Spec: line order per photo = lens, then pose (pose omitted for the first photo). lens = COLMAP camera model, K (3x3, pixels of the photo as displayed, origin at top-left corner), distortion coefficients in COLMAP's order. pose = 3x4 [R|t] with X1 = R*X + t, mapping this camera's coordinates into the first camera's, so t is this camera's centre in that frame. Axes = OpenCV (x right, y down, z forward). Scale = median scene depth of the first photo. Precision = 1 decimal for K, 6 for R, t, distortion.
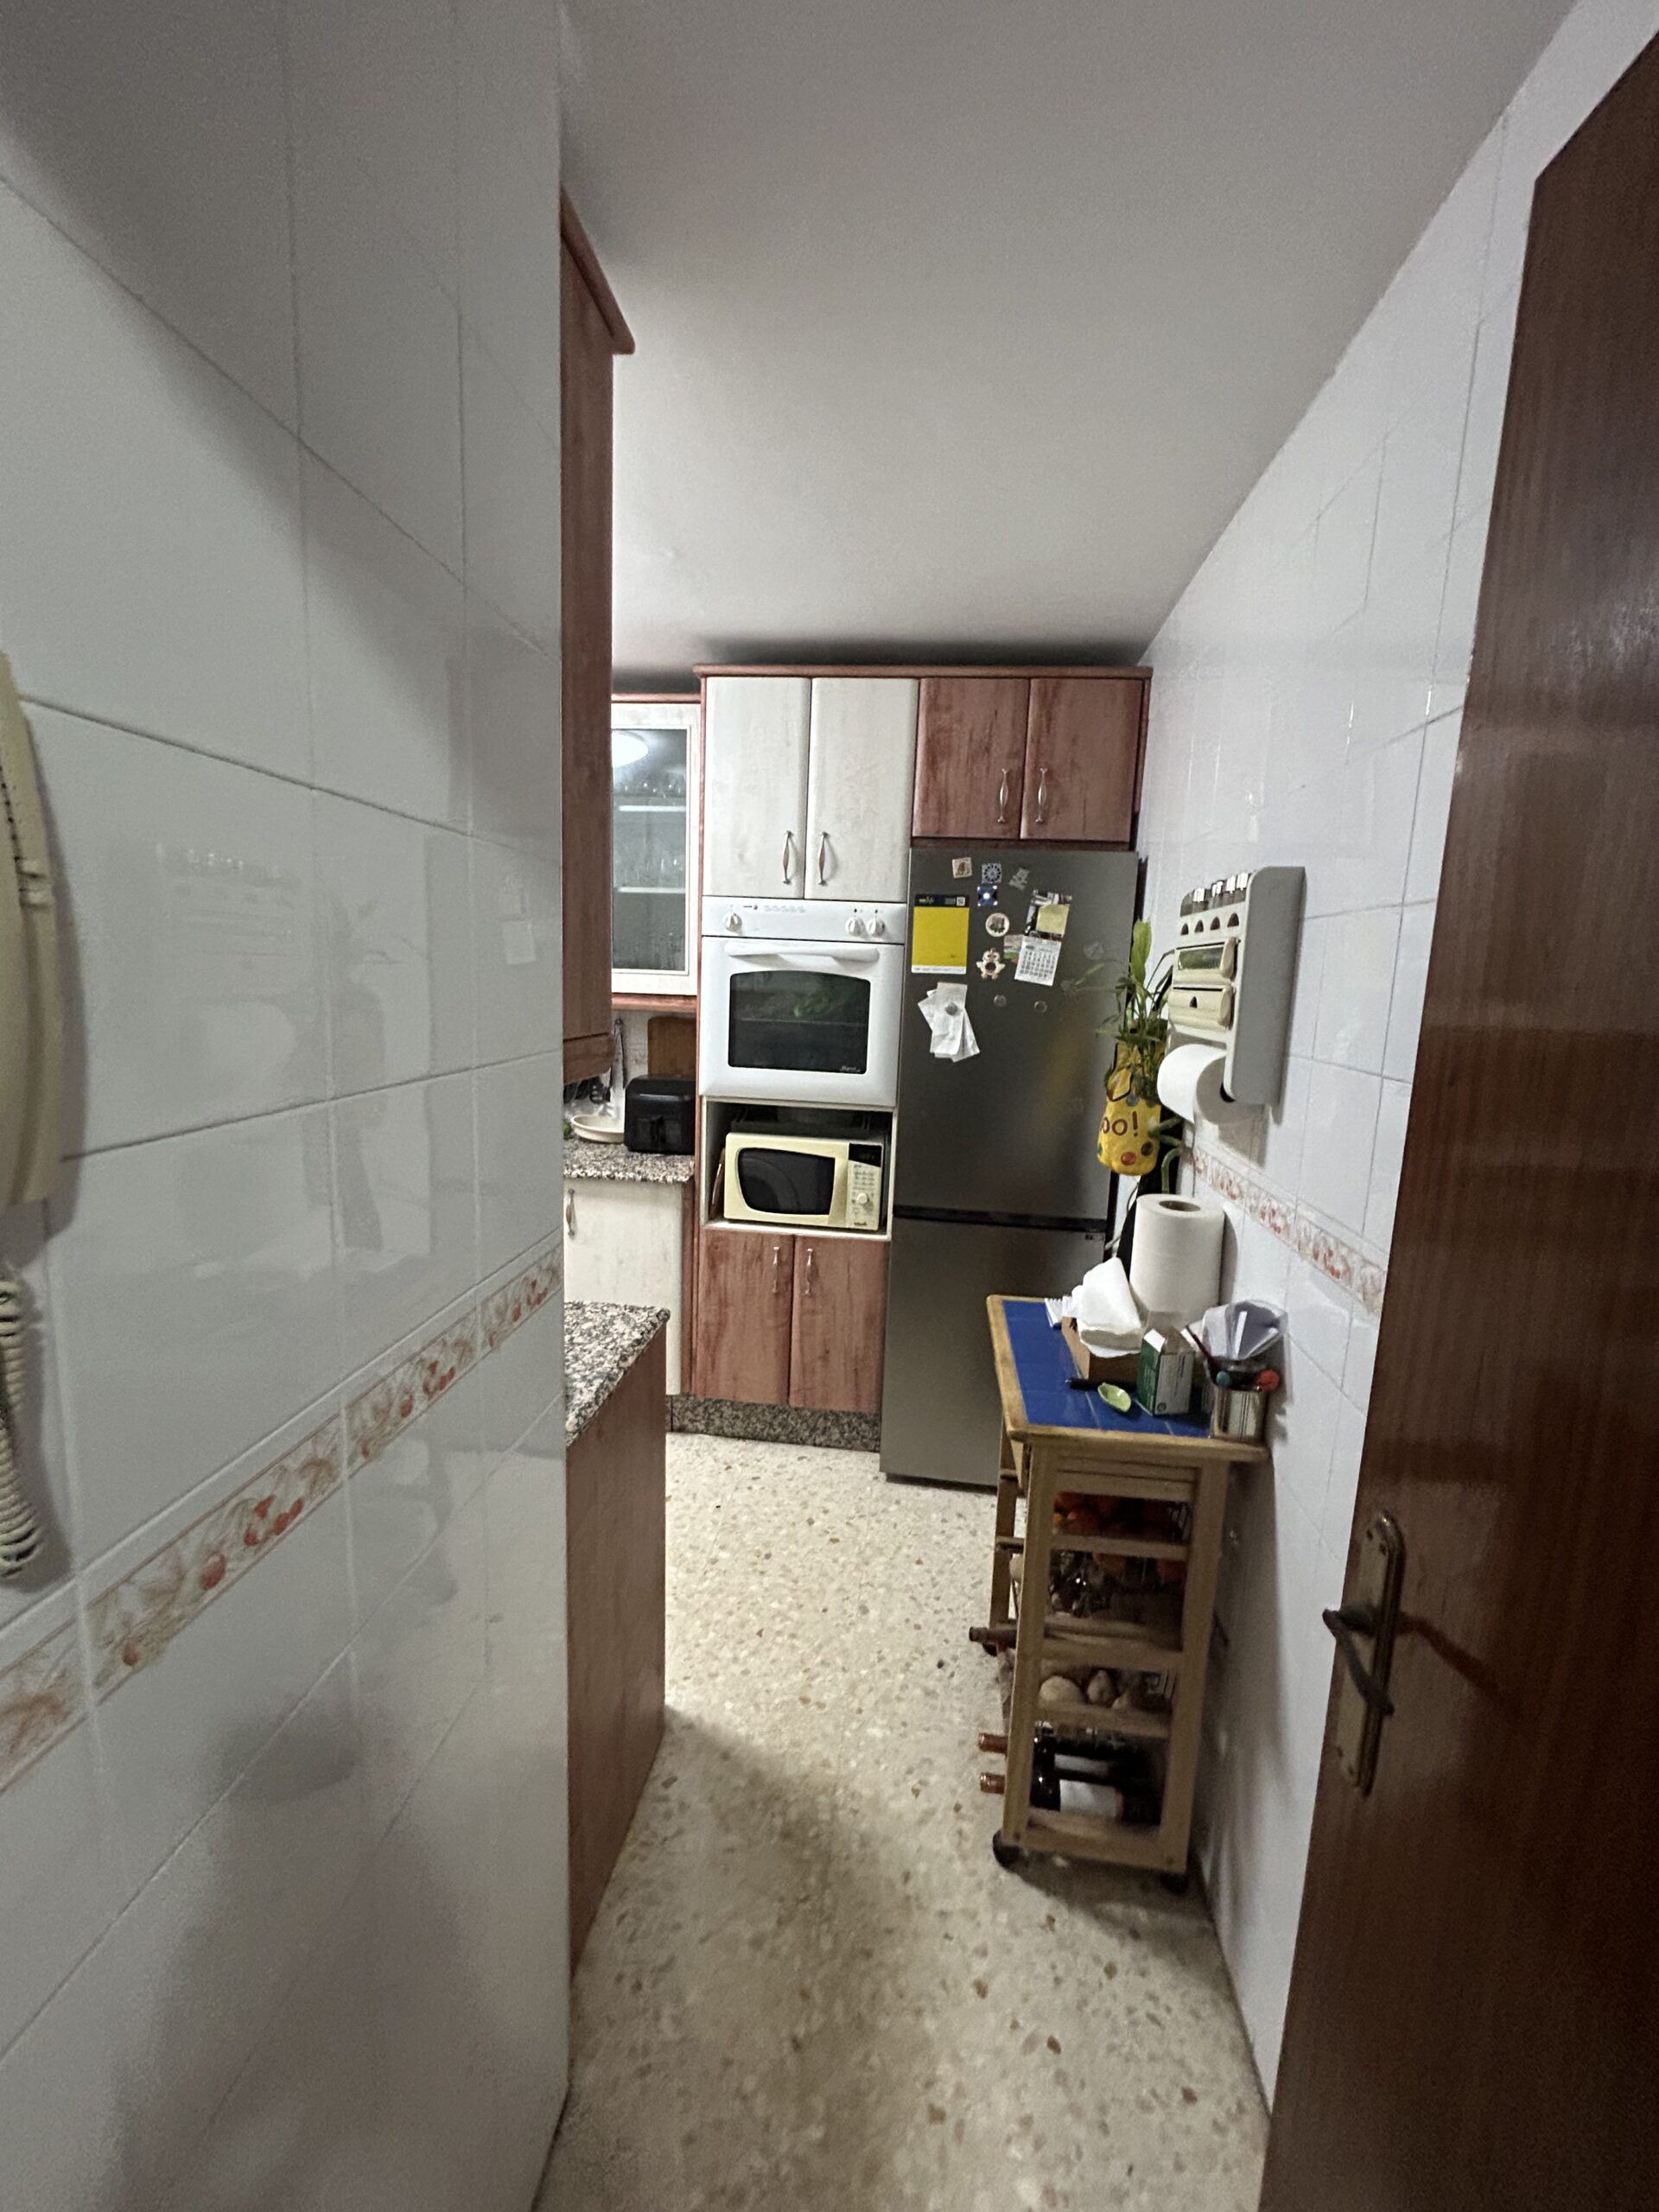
lens RADIAL K [[890.5, 0, 825.6], [0, 890.5, 1101.6], [0, 0, 1]] dist [-0.000584, 0.000380]
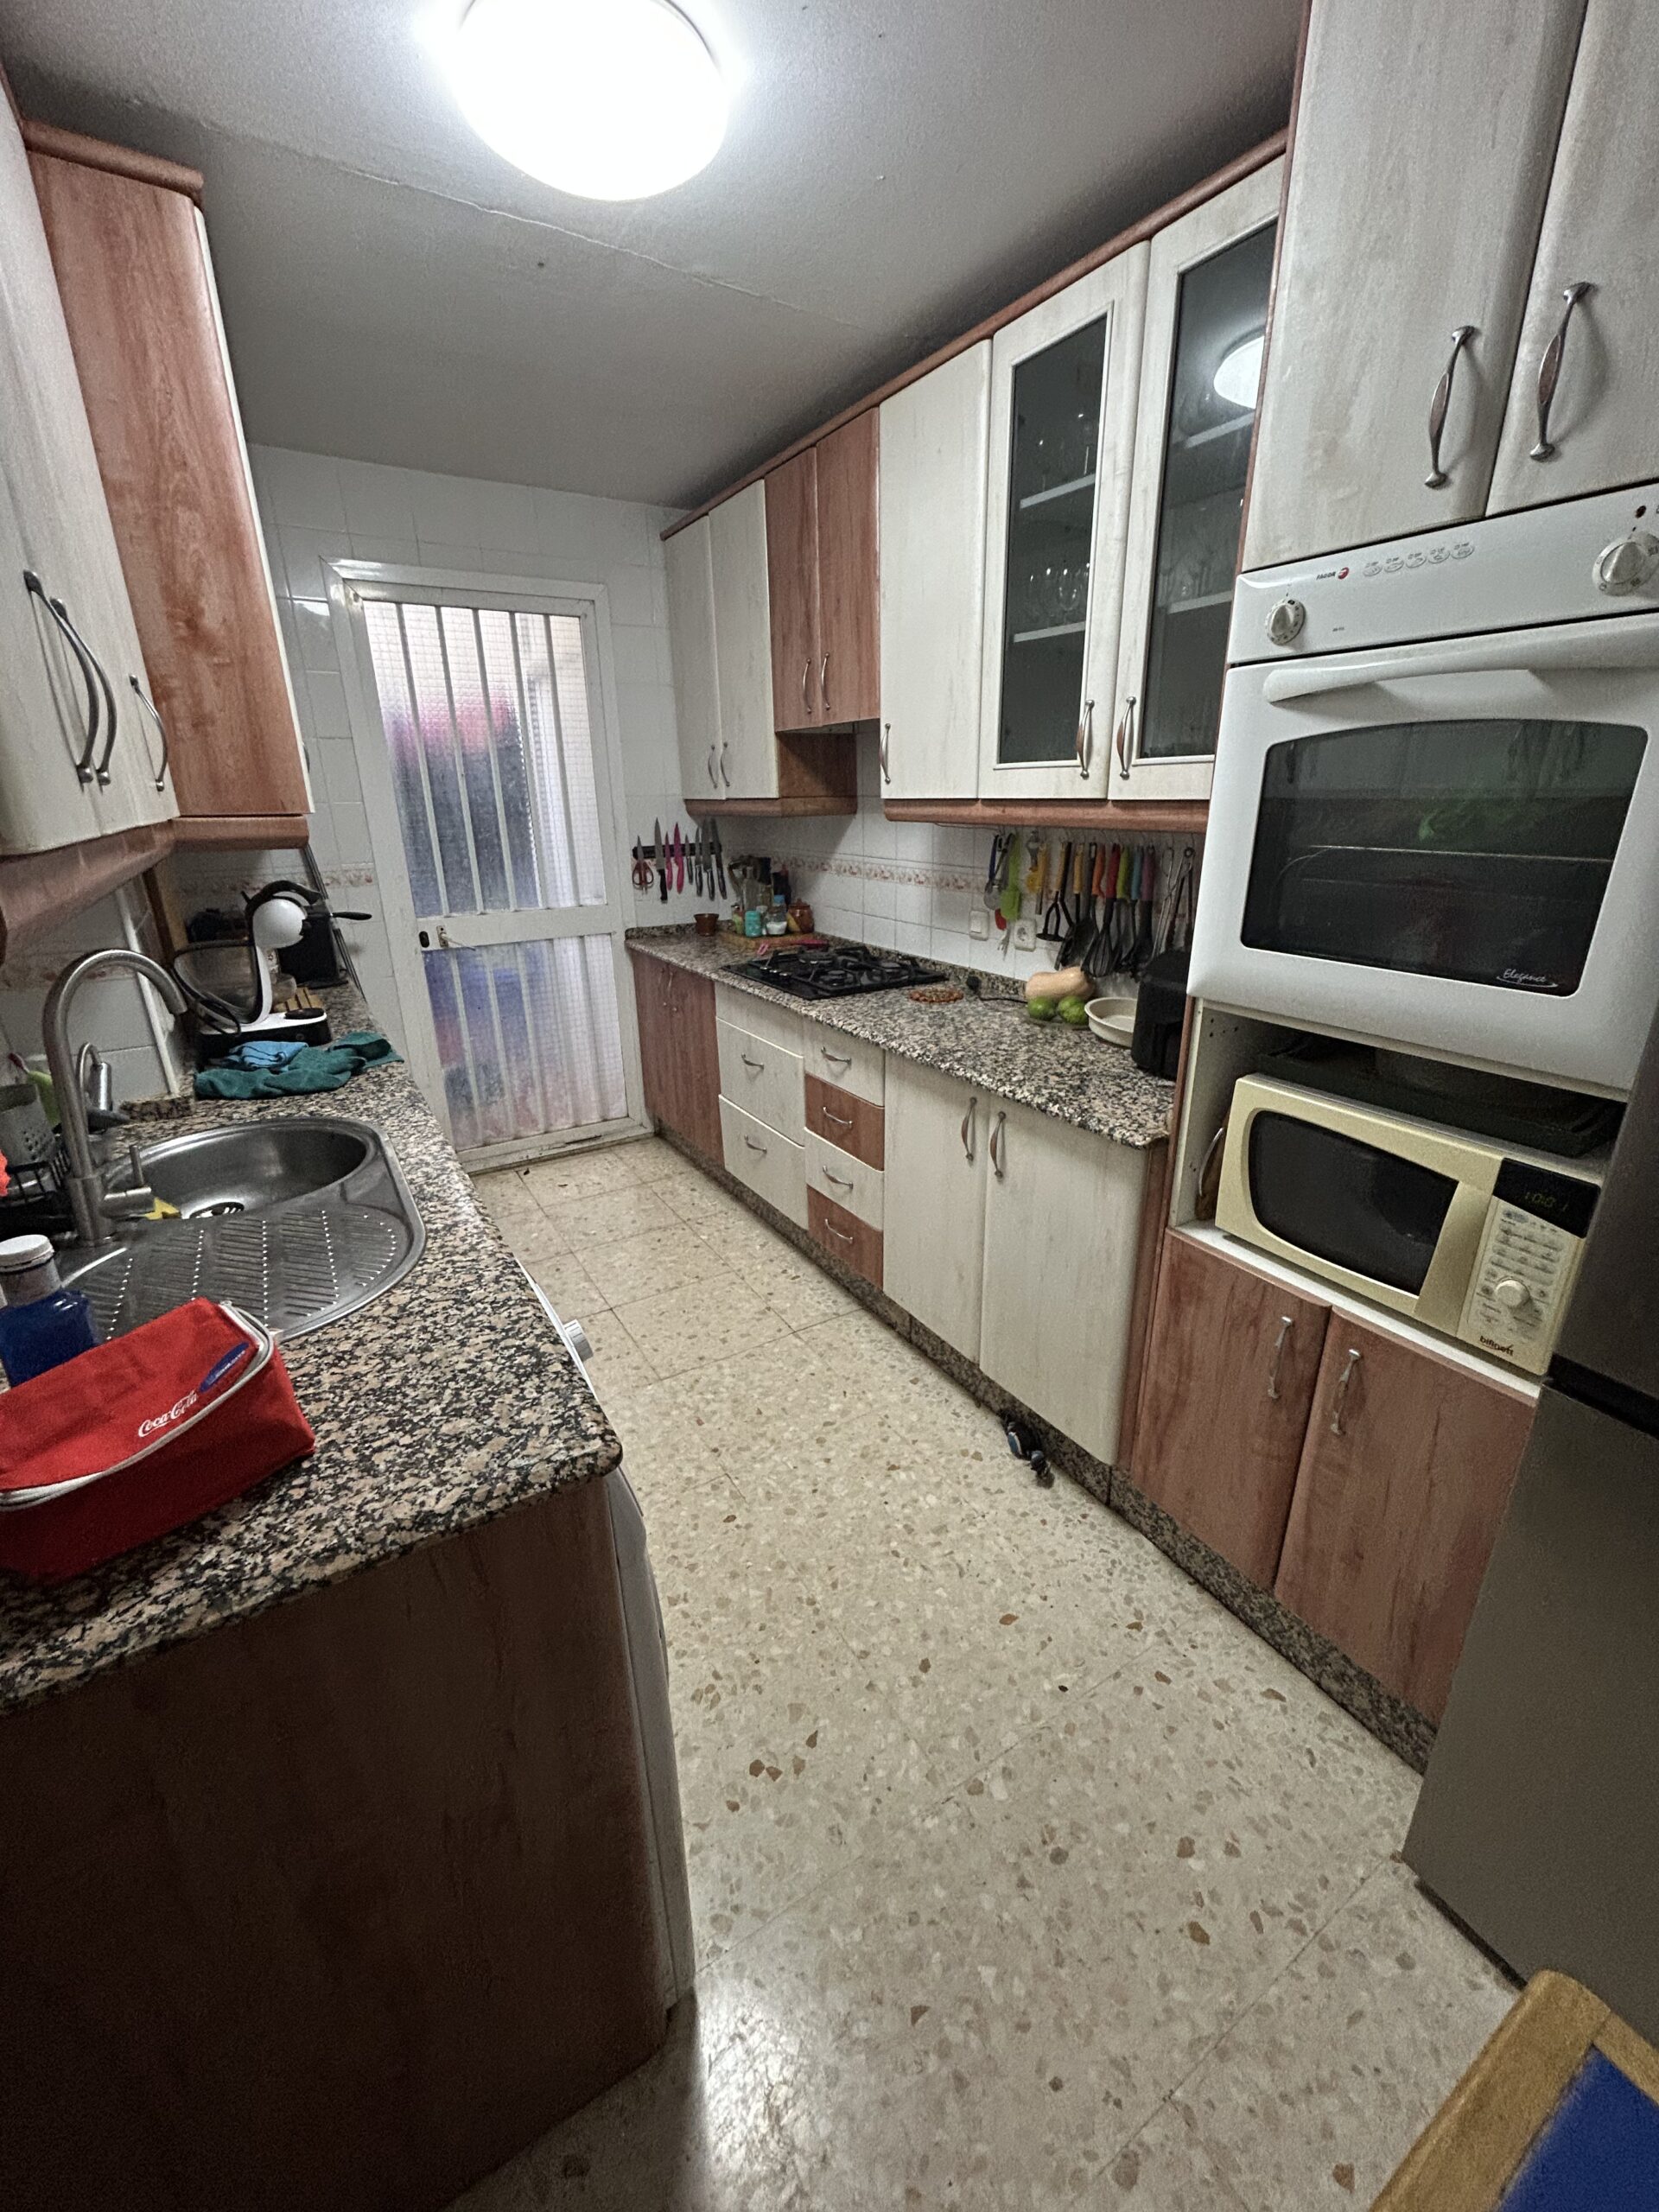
lens RADIAL K [[890.5, 0, 836.9], [0, 890.5, 1103.2], [0, 0, 1]] dist [-0.000584, 0.000380]
pose [[0.624523, 0.217699, -0.750052, 0.137709], [-0.080861, 0.973228, 0.215146, -0.041573], [0.776809, -0.073714, 0.625407, 0.503716]]
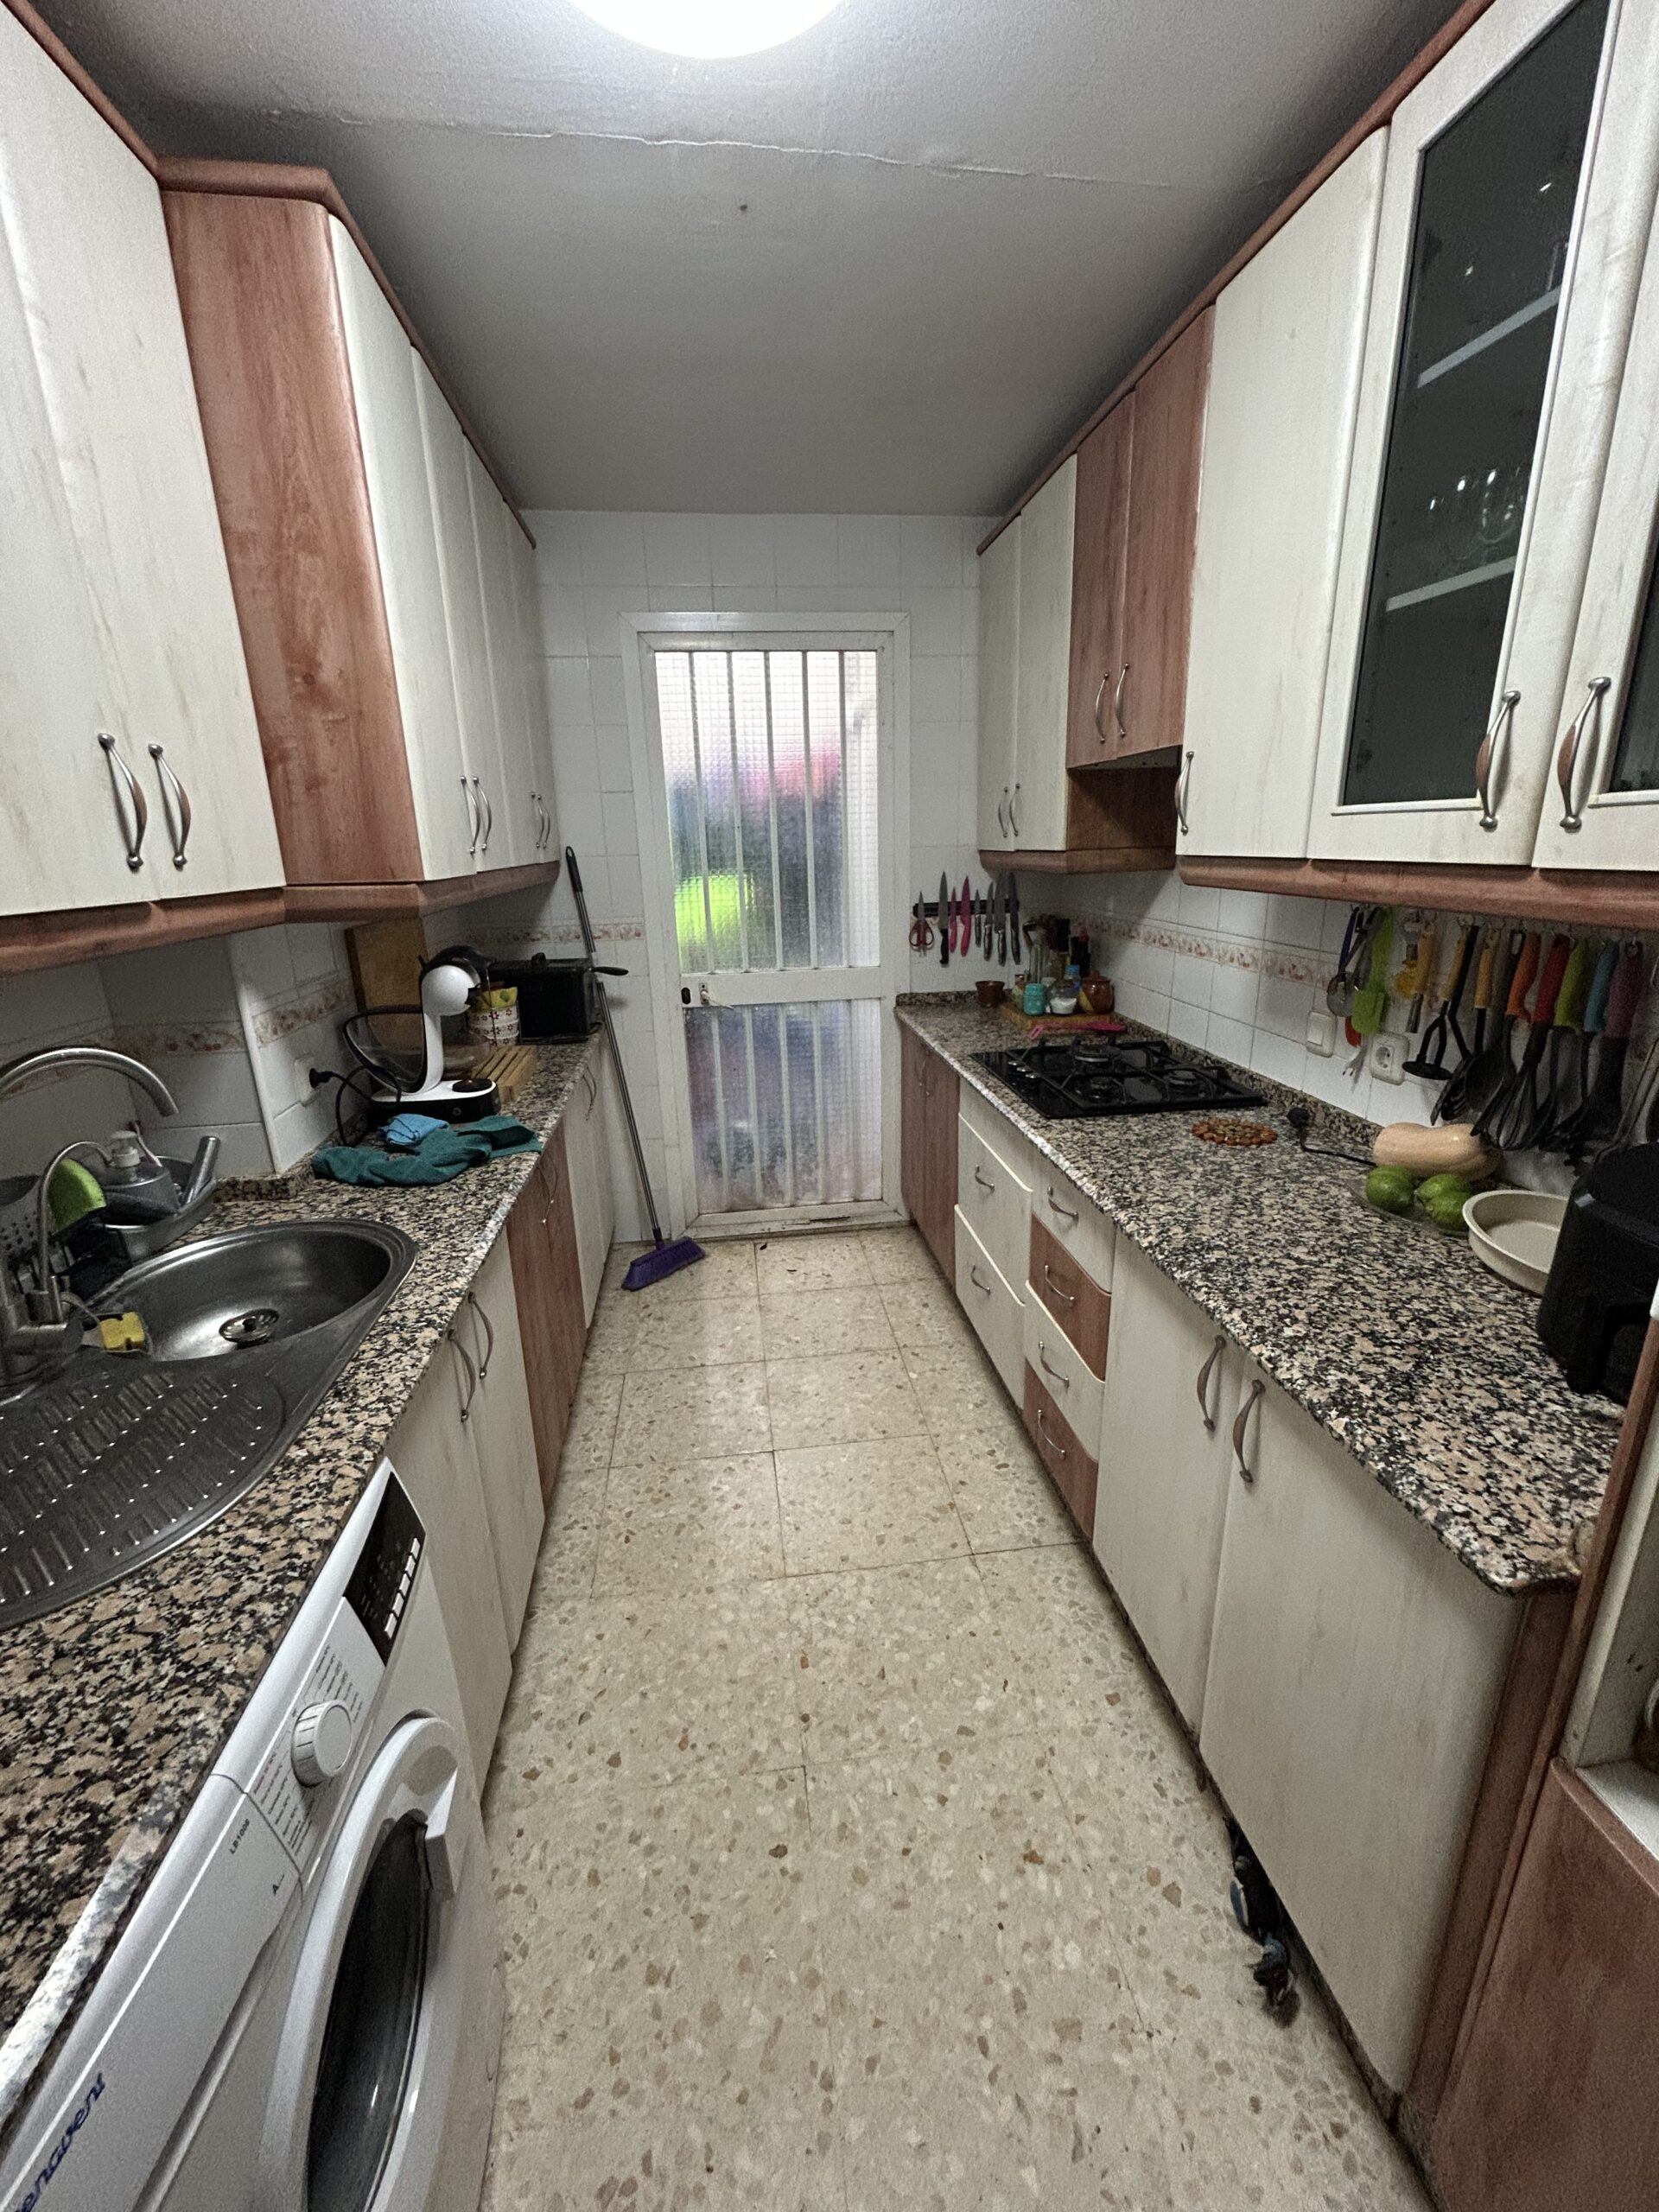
lens RADIAL K [[890.5, 0, 836.5], [0, 890.5, 1103.2], [0, 0, 1]] dist [-0.000584, 0.000380]
pose [[0.245263, 0.237361, -0.939950, 0.012649], [-0.111415, 0.970041, 0.215888, -0.088781], [0.963033, 0.051775, 0.264360, 0.727070]]
